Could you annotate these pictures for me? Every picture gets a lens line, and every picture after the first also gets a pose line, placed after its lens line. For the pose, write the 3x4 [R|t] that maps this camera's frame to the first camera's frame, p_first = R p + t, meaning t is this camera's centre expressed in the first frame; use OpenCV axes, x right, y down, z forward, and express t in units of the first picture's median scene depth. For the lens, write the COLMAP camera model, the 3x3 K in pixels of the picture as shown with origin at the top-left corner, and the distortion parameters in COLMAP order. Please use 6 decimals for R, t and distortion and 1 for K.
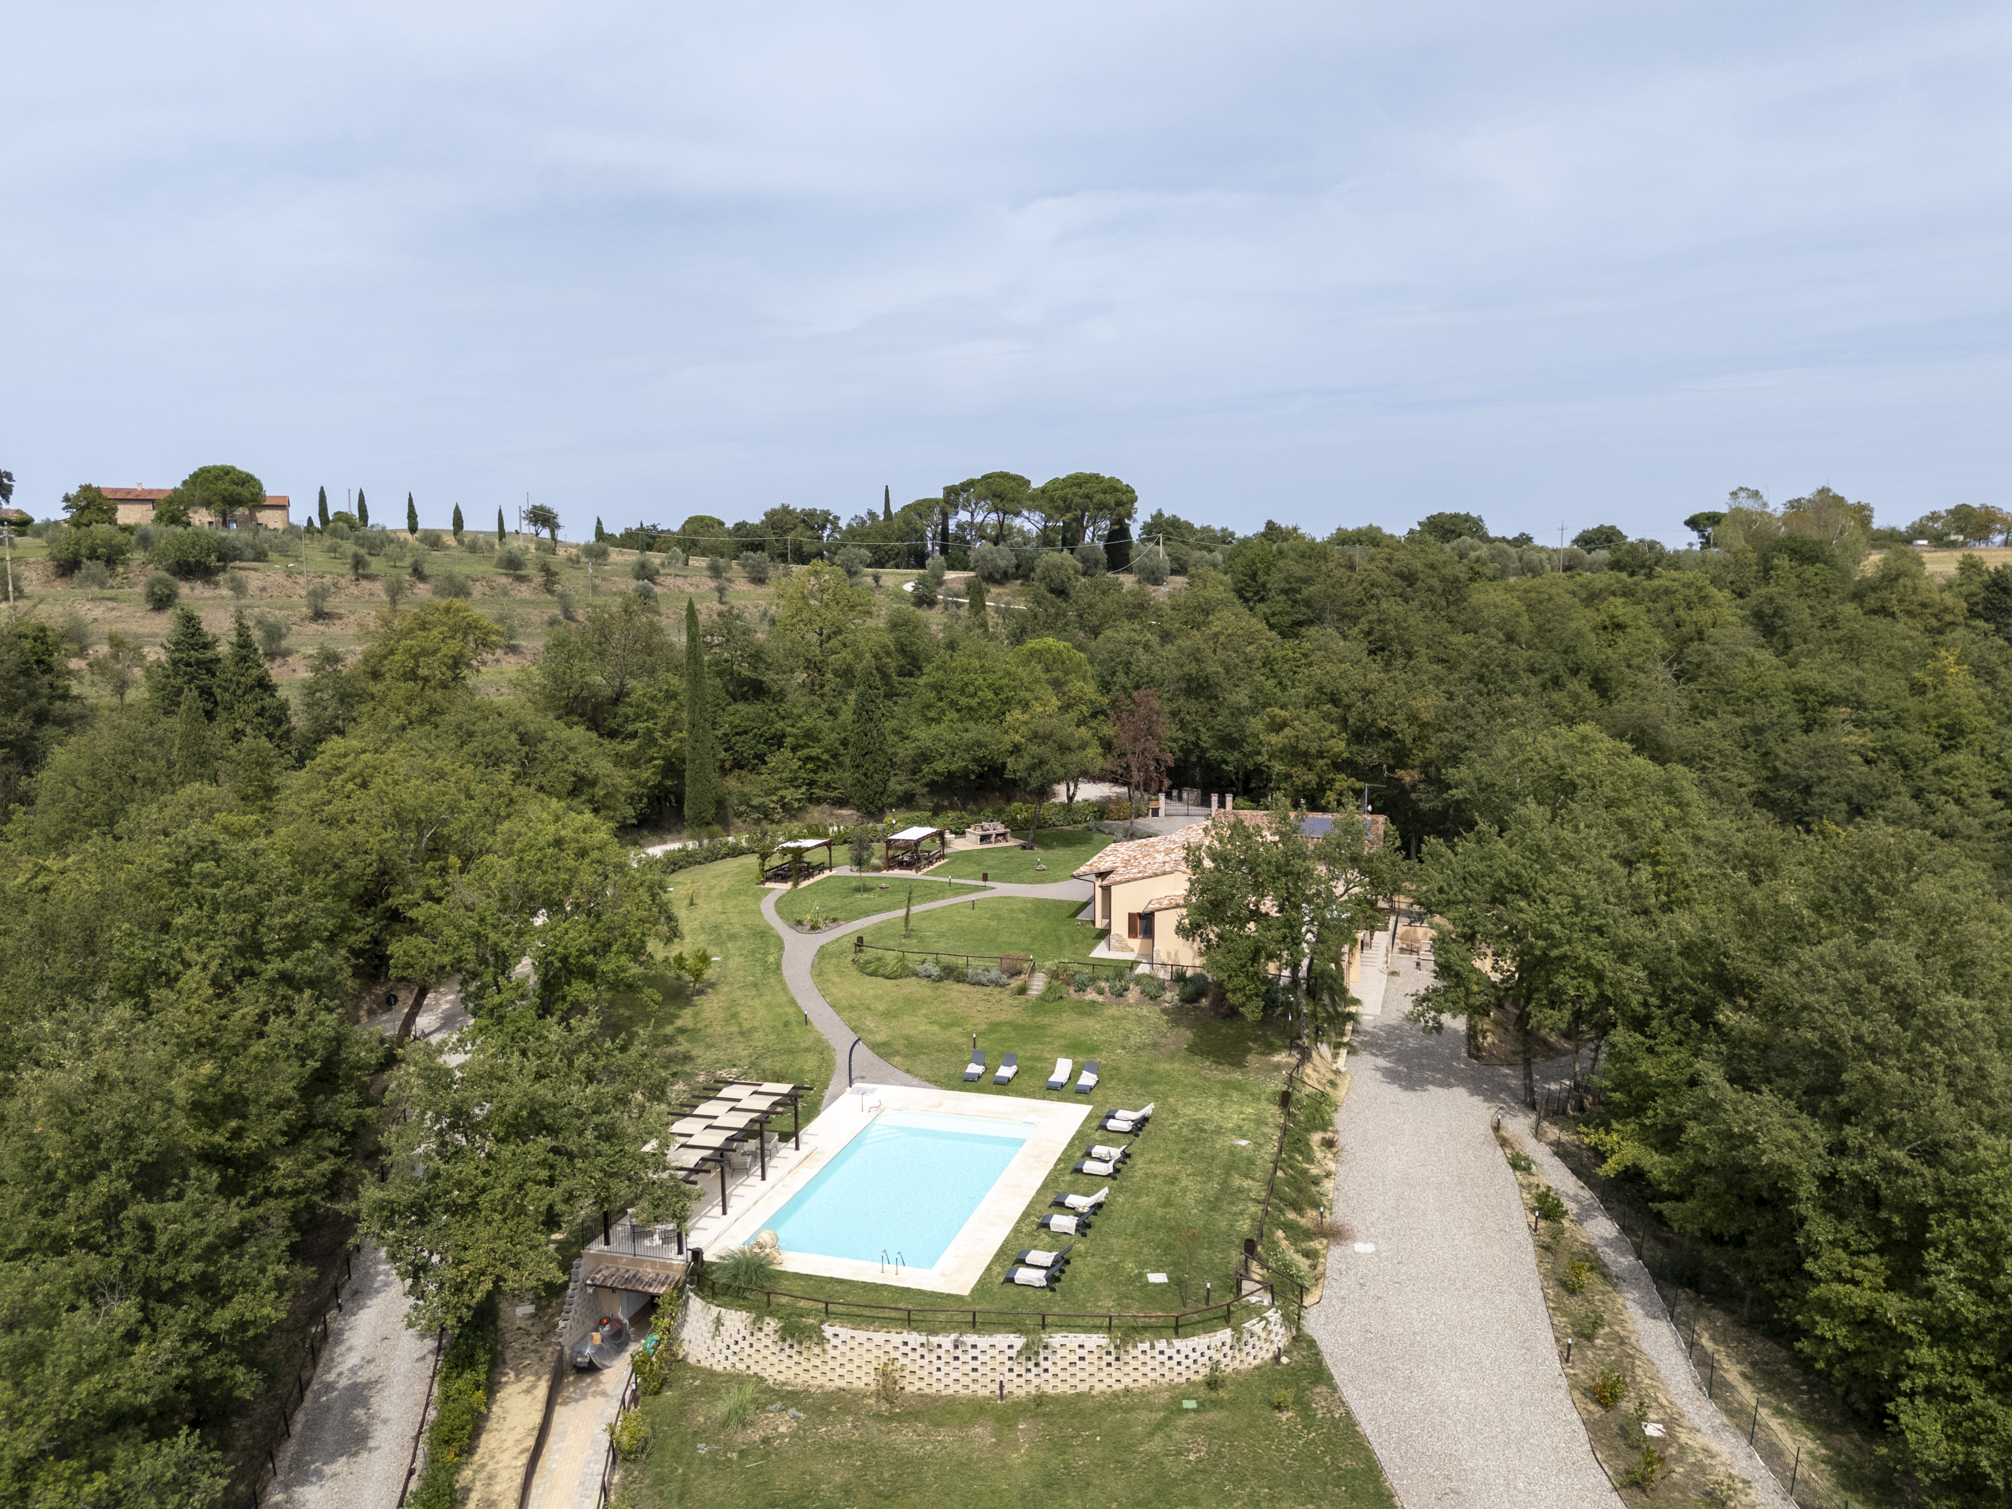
lens RADIAL K [[1531.0, 0, 1001.9], [0, 1531.0, 752.3], [0, 0, 1]] dist [0.069321, -0.054629]
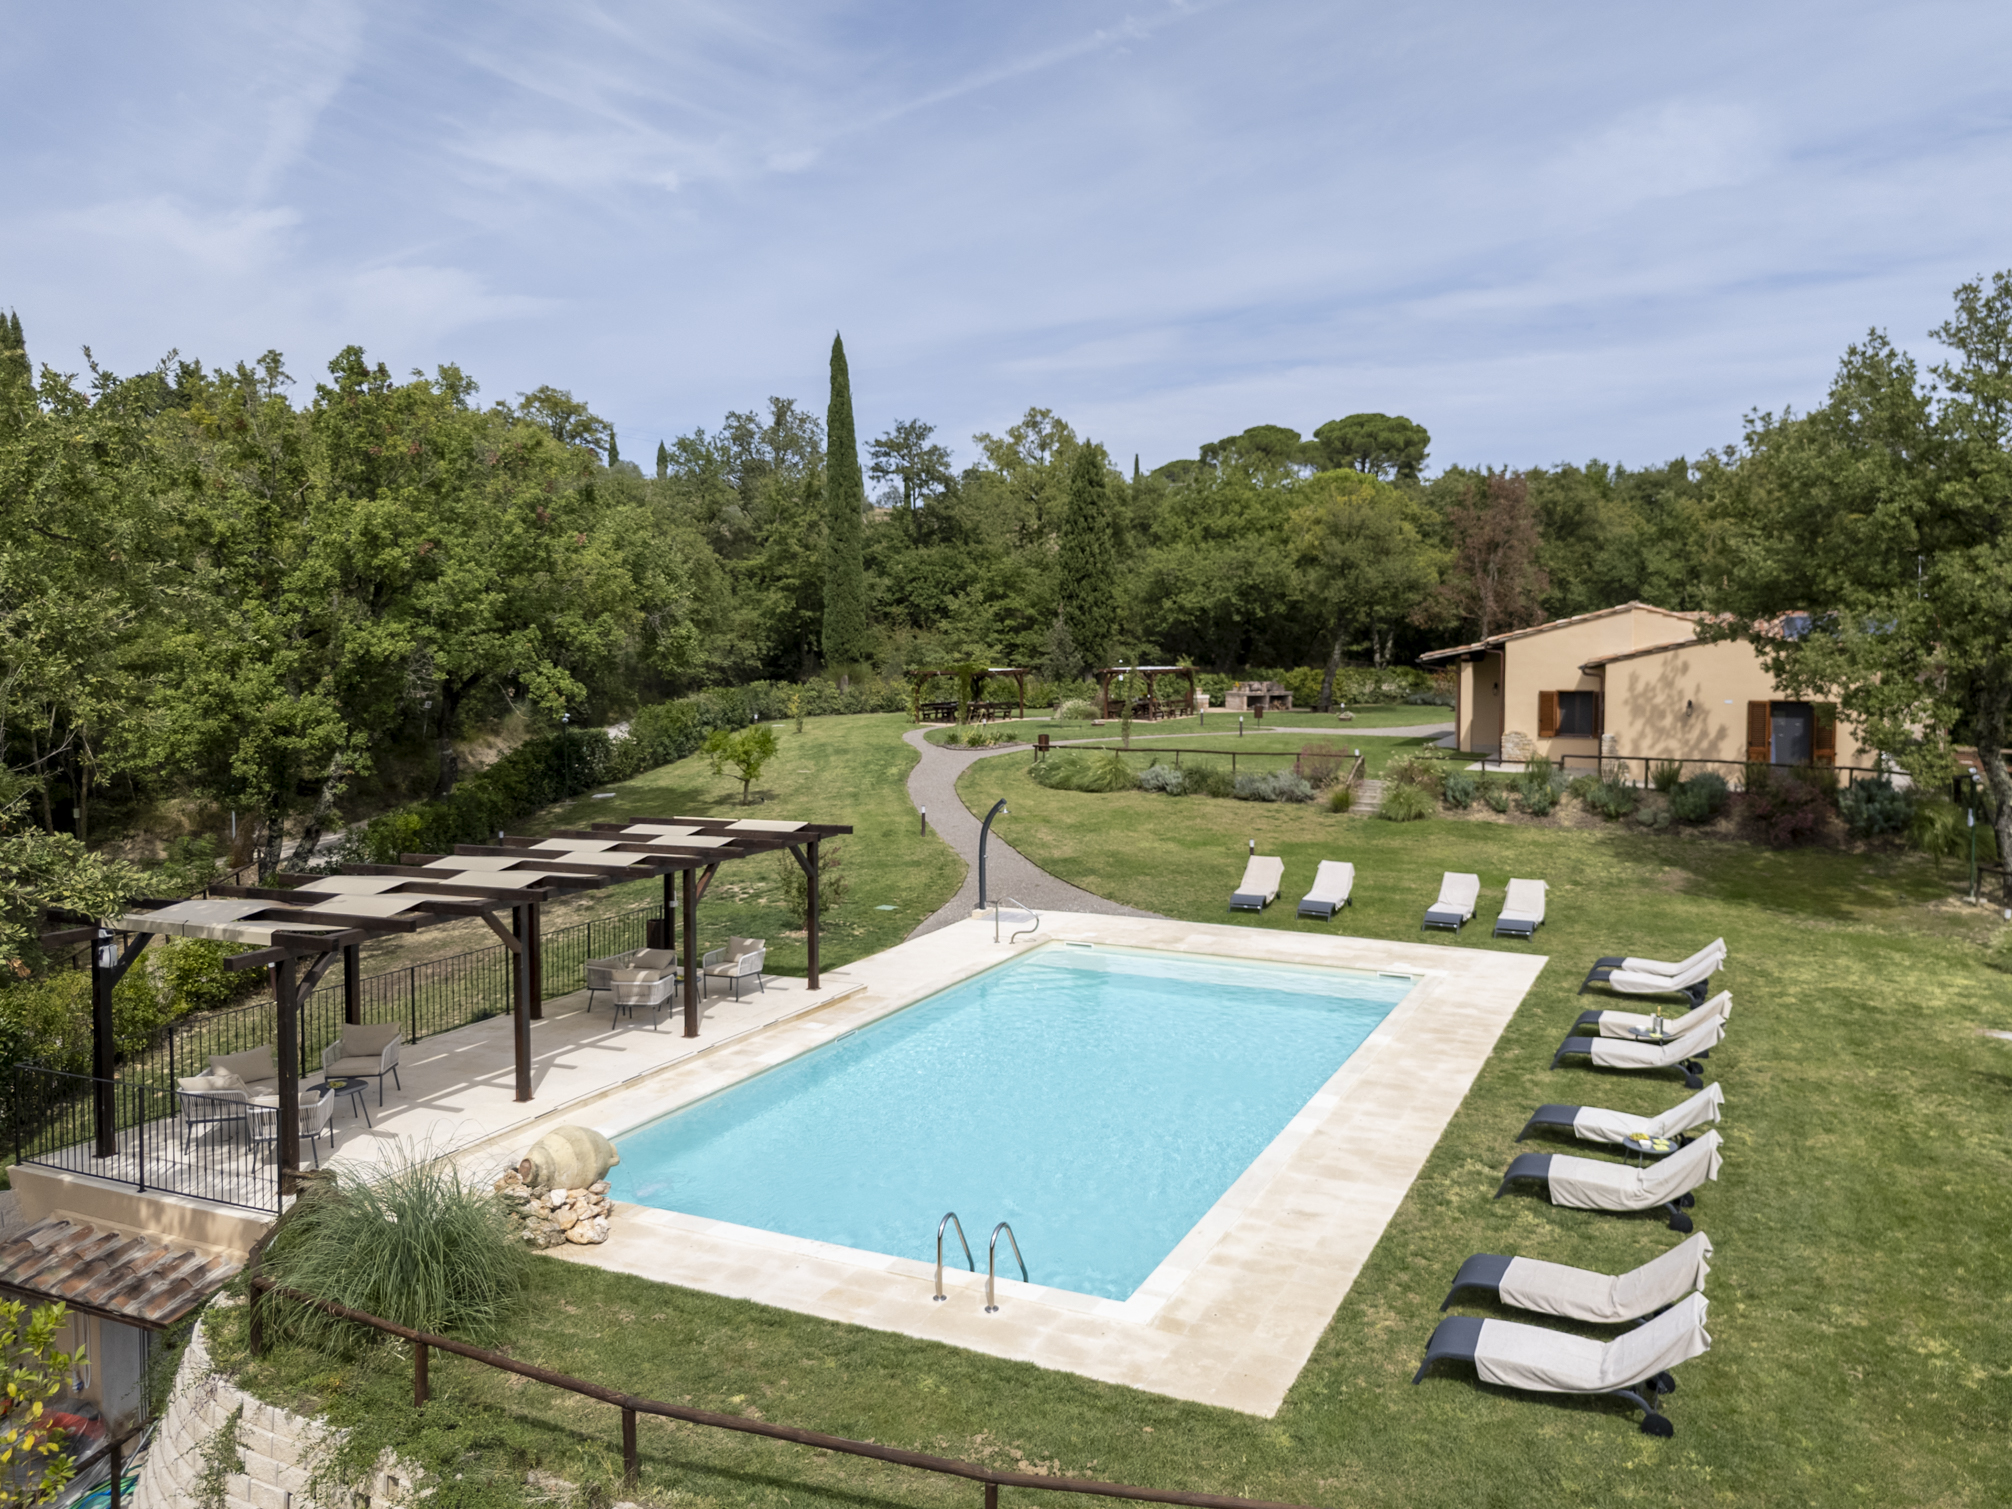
lens RADIAL K [[1531.0, 0, 1031.2], [0, 1531.0, 708.0], [0, 0, 1]] dist [0.069321, -0.054629]
pose [[0.989403, 0.014298, -0.144488, -0.015678], [-0.024923, 0.997094, -0.071995, 0.158658], [0.143038, 0.074833, 0.986884, 0.456685]]
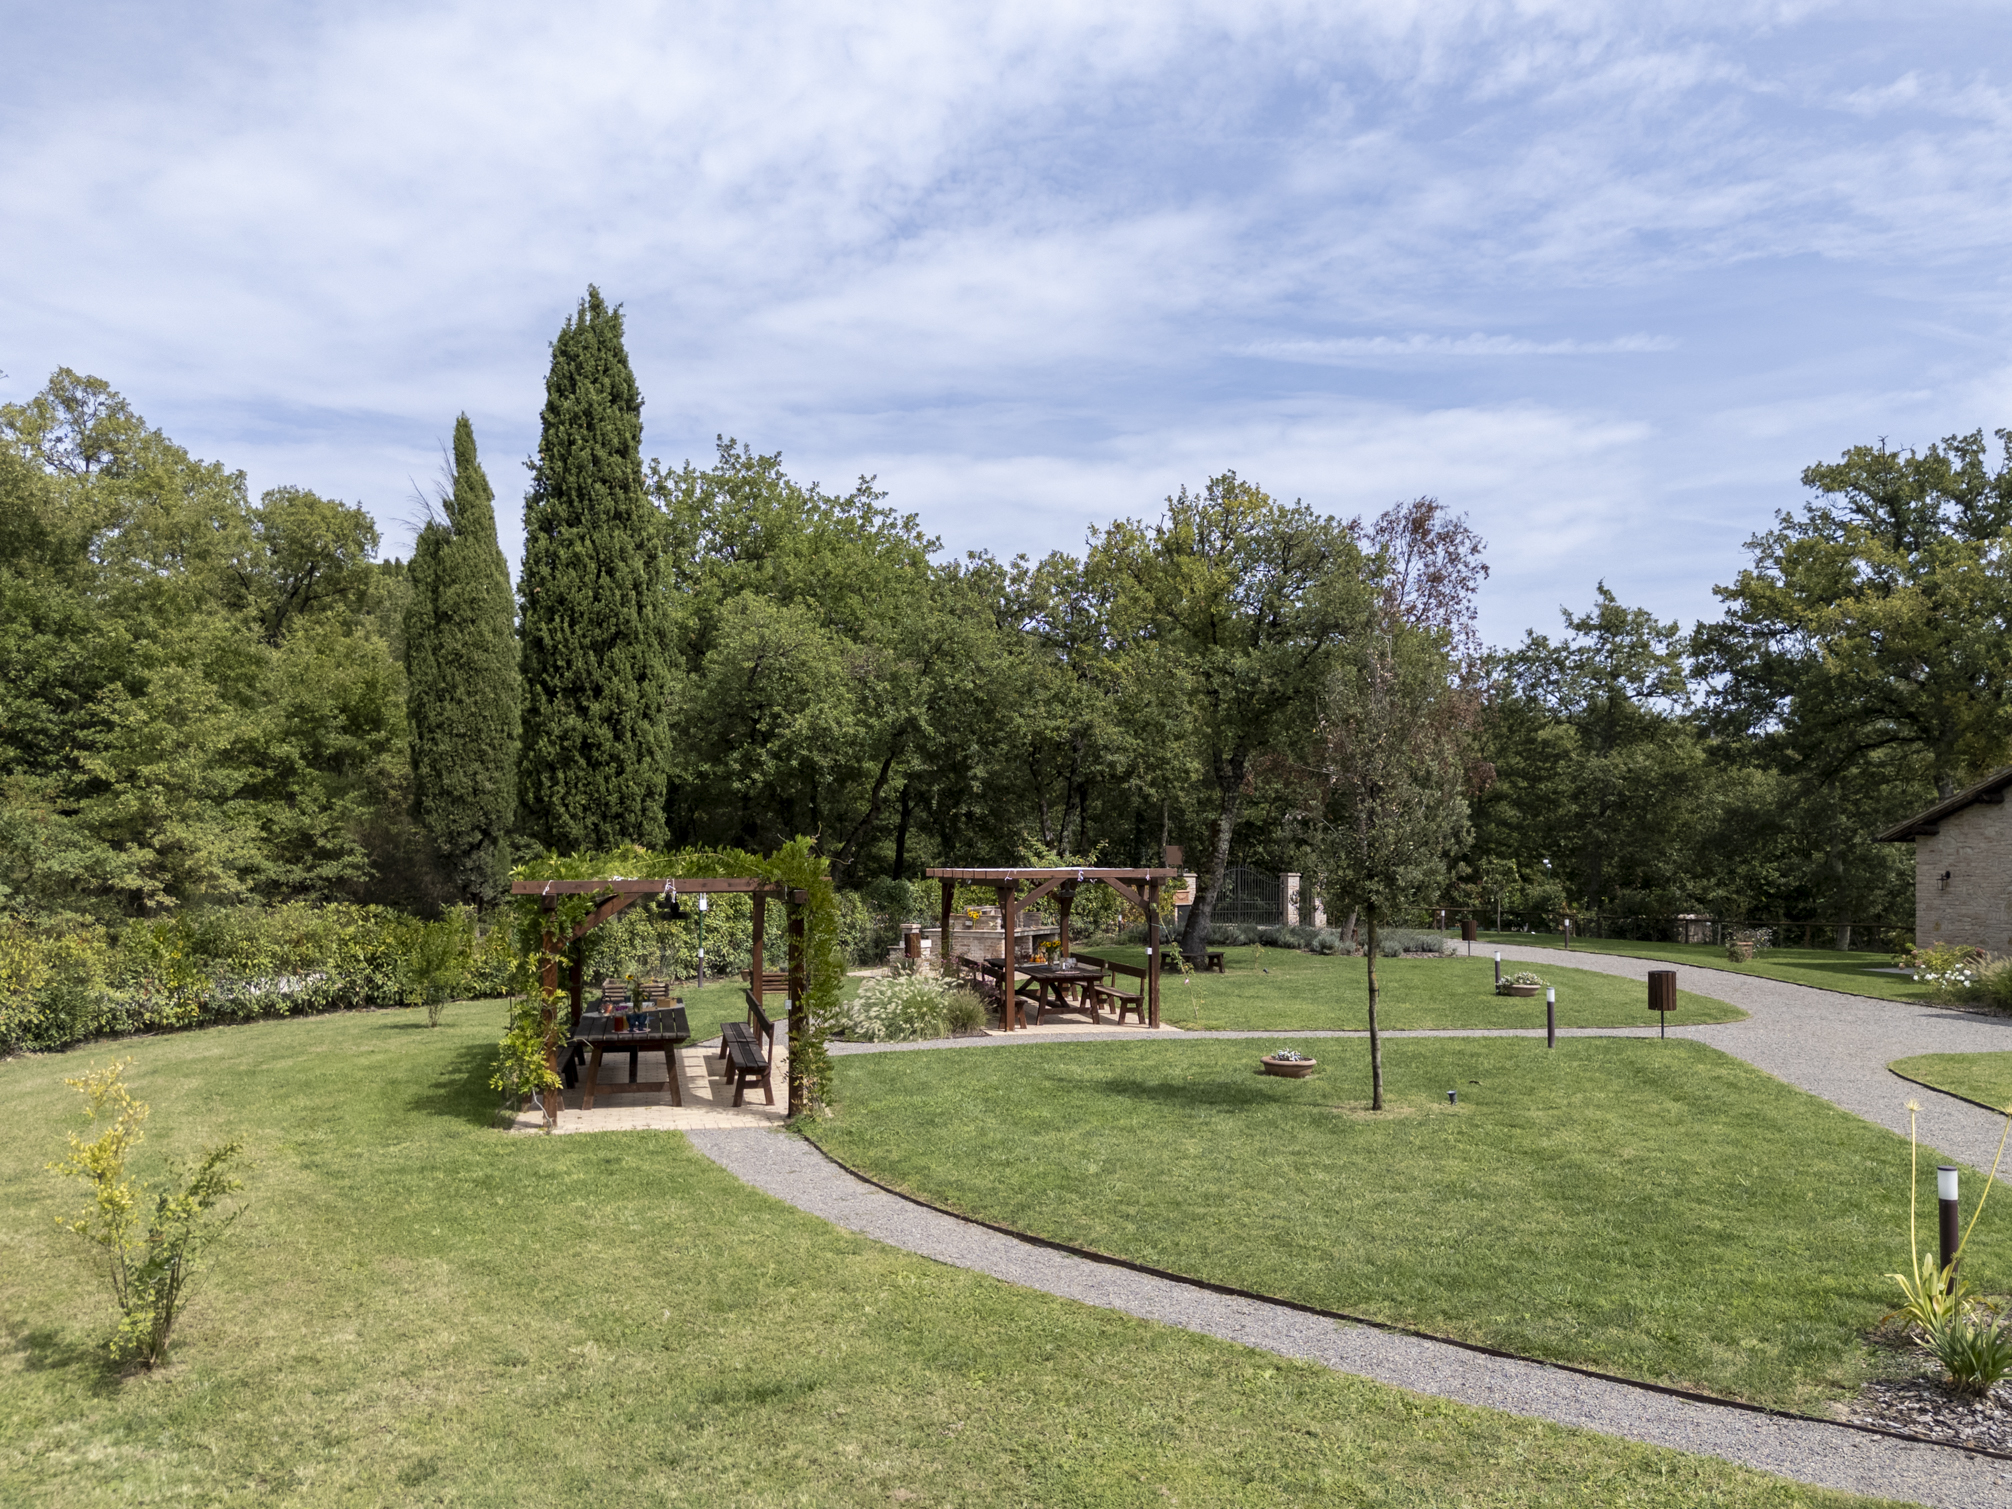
lens RADIAL K [[1531.0, 0, 1000.5], [0, 1531.0, 824.2], [0, 0, 1]] dist [0.069321, -0.054629]
pose [[0.847537, 0.015894, 0.530498, -0.245435], [0.063757, 0.989264, -0.131499, 0.102147], [-0.526892, 0.145274, 0.837425, 1.074449]]
